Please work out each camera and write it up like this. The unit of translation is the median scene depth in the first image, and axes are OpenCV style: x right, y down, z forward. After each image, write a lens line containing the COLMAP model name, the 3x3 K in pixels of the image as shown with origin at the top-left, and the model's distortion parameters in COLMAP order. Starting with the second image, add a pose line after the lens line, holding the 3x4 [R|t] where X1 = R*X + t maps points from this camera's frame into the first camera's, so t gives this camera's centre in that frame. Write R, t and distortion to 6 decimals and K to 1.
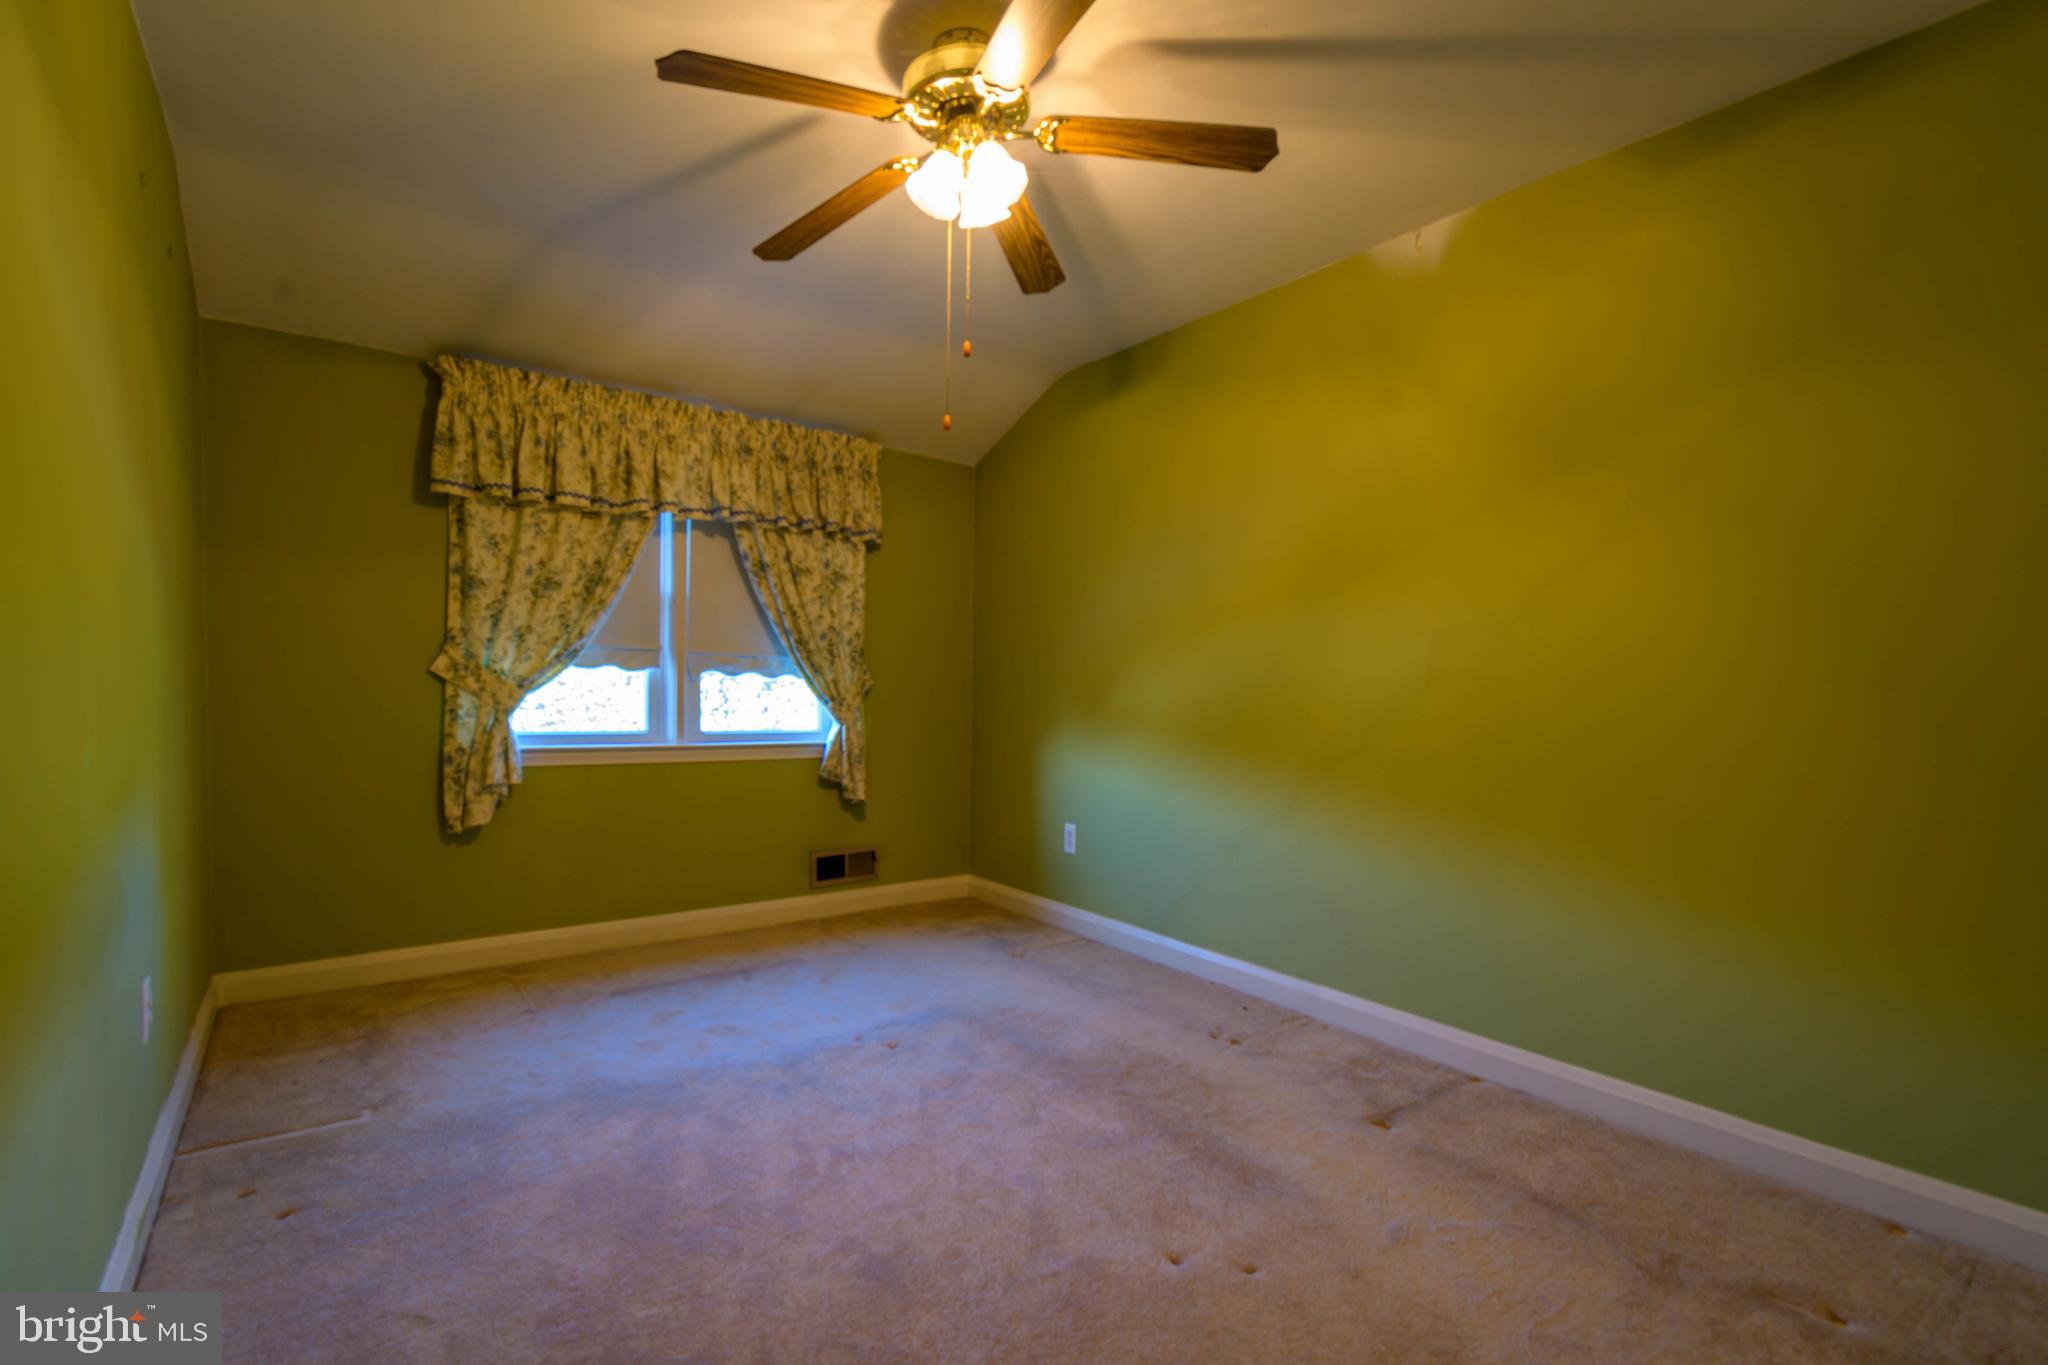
lens RADIAL K [[908.5, 0, 1021.2], [0, 908.5, 694.9], [0, 0, 1]] dist [-0.002380, 0.000391]
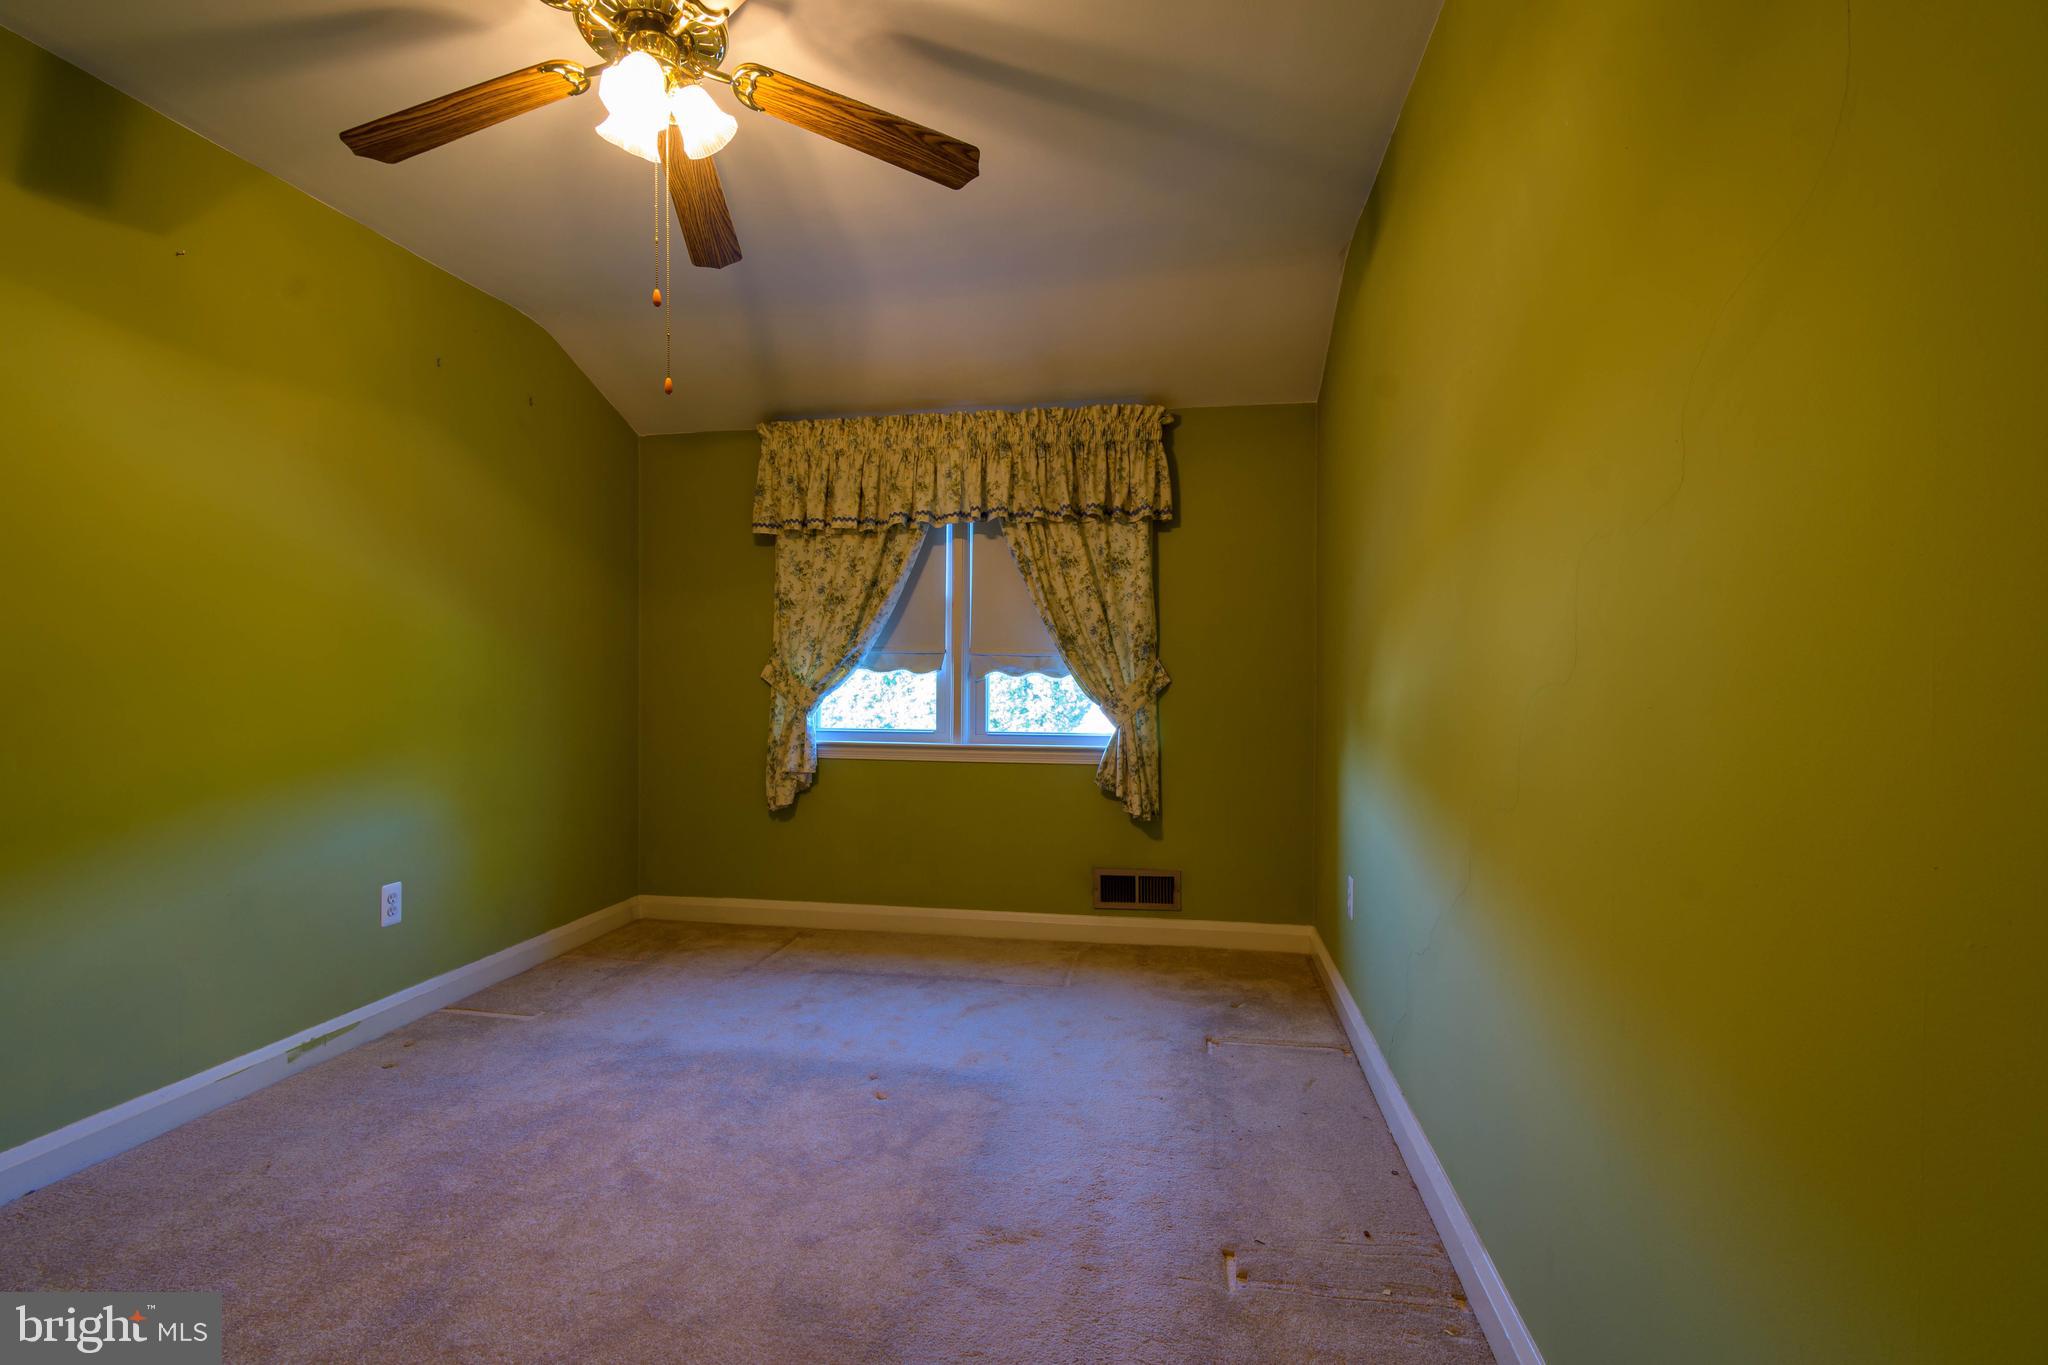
lens RADIAL K [[908.5, 0, 1023.9], [0, 908.5, 669.0], [0, 0, 1]] dist [-0.002380, 0.000391]
pose [[0.681371, -0.026928, -0.731443, 0.441683], [0.004826, 0.999467, -0.032300, 0.003269], [0.731922, 0.018479, 0.681138, 0.365576]]
